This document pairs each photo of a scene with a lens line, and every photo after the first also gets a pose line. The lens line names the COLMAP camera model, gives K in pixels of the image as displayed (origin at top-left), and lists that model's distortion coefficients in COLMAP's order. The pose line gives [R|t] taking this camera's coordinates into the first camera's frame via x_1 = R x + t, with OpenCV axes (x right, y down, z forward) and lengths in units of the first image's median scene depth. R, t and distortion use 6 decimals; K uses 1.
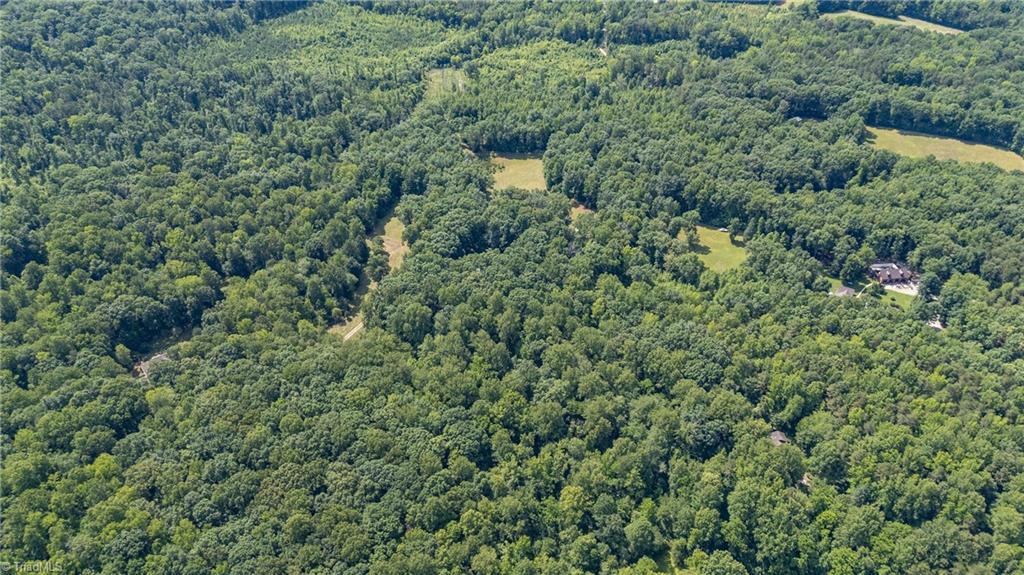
lens RADIAL K [[726.4, 0, 511.9], [0, 726.4, 287.7], [0, 0, 1]] dist [0.047468, -0.016139]
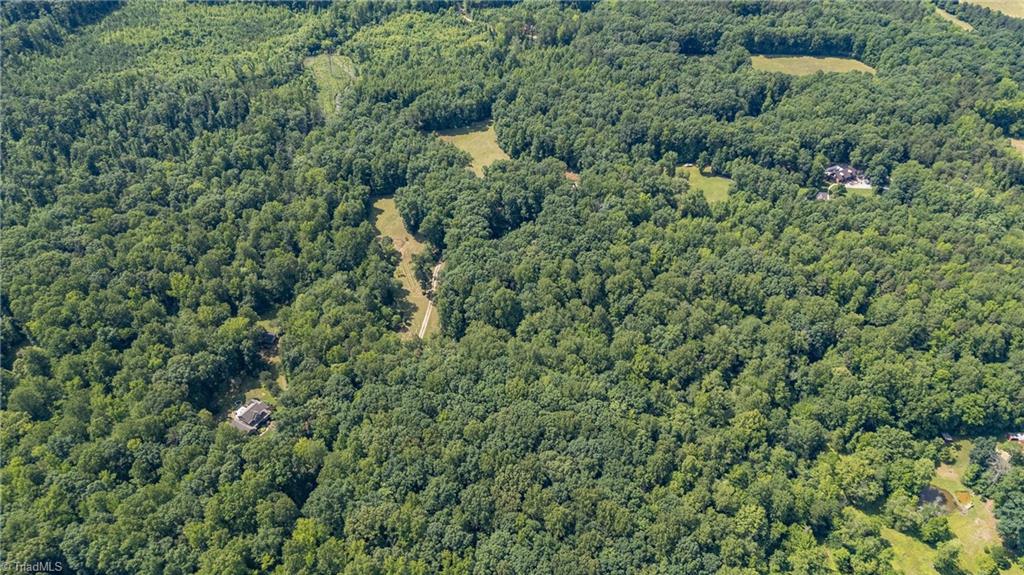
lens RADIAL K [[726.4, 0, 514.2], [0, 726.4, 287.6], [0, 0, 1]] dist [0.047468, -0.016139]
pose [[0.929468, -0.227850, 0.290127, -0.305967], [0.216514, 0.973691, 0.071049, -0.034816], [-0.298683, -0.003222, 0.954347, 0.041201]]
